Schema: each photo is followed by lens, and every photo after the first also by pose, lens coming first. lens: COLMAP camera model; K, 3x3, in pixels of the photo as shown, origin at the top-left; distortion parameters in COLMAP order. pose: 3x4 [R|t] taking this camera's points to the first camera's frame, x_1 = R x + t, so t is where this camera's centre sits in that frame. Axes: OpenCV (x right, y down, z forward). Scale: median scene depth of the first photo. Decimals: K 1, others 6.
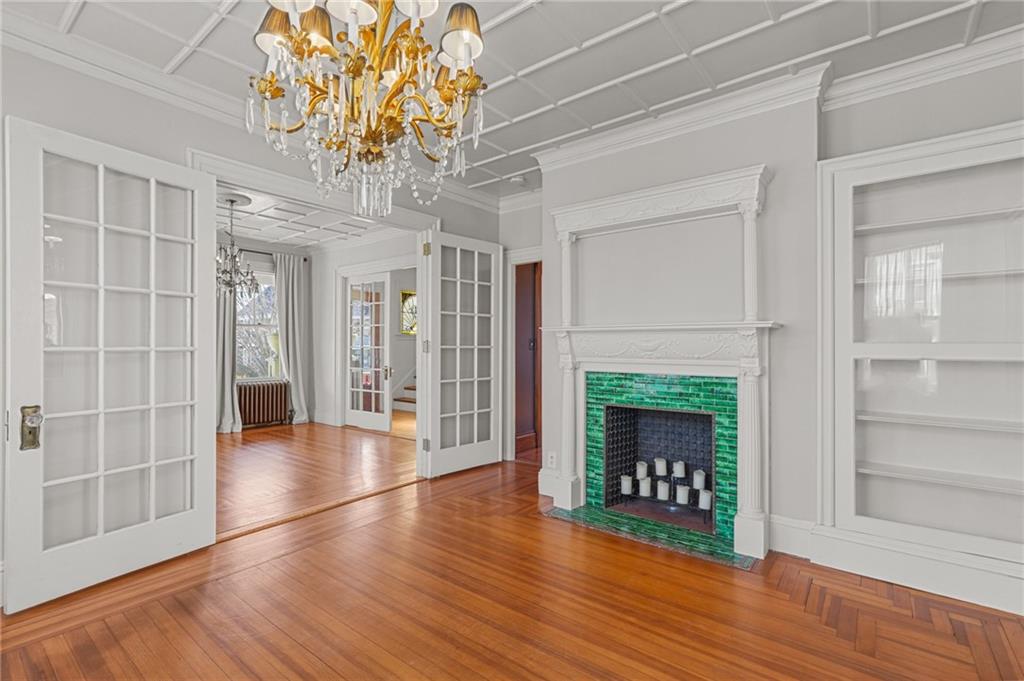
lens RADIAL K [[477.4, 0, 512.0], [0, 477.4, 340.5], [0, 0, 1]] dist [-0.002652, 0.000405]
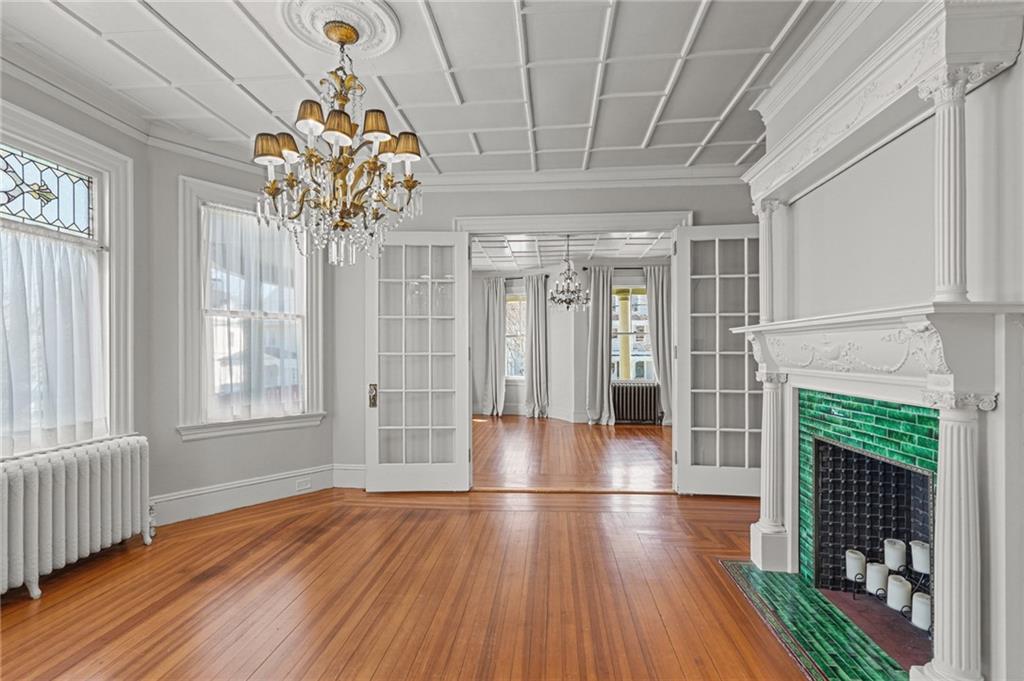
lens RADIAL K [[485.1, 0, 511.0], [0, 485.1, 348.3], [0, 0, 1]] dist [0.001034, 0.000635]
pose [[0.552920, -0.007323, -0.833202, 0.573997], [0.010392, 0.999944, -0.001892, 0.003899], [0.833169, -0.007613, 0.552965, 0.268637]]
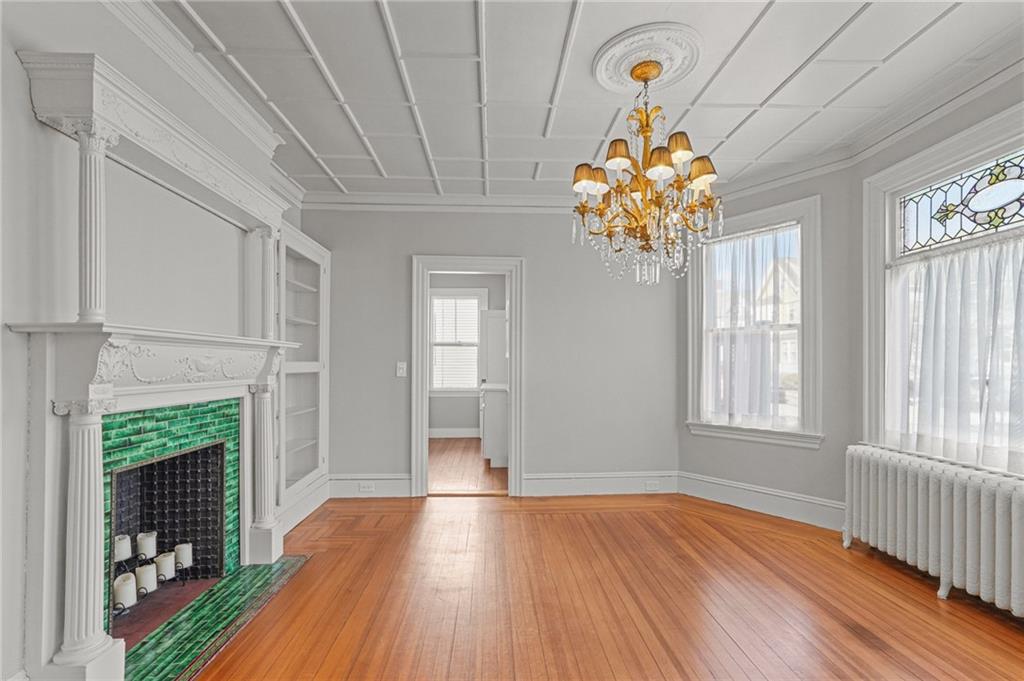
lens RADIAL K [[466.1, 0, 508.6], [0, 466.1, 358.1], [0, 0, 1]] dist [-0.000784, 0.000423]
pose [[-0.652165, 0.006891, 0.758045, -0.535732], [-0.010631, 0.999777, -0.018235, 0.009643], [-0.758002, -0.019951, -0.651947, 1.077939]]
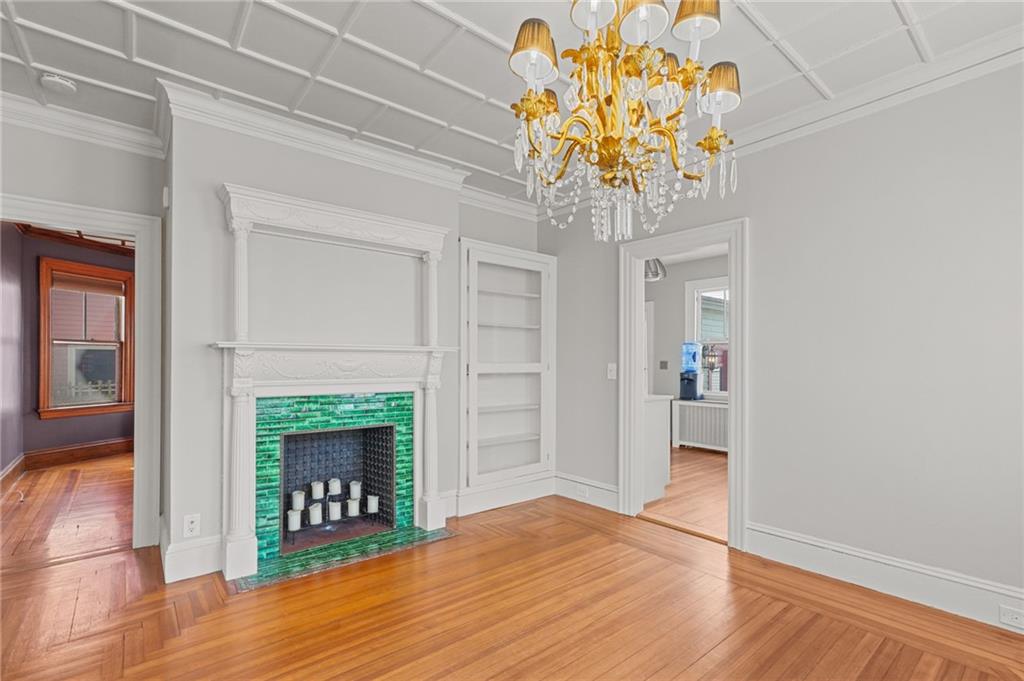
lens RADIAL K [[471.6, 0, 510.8], [0, 471.6, 359.4], [0, 0, 1]] dist [-0.014218, 0.000328]
pose [[0.205892, 0.003462, 0.978569, -0.585762], [-0.013483, 0.999909, -0.000701, -0.005945], [-0.978482, -0.013050, 0.205920, 0.455098]]
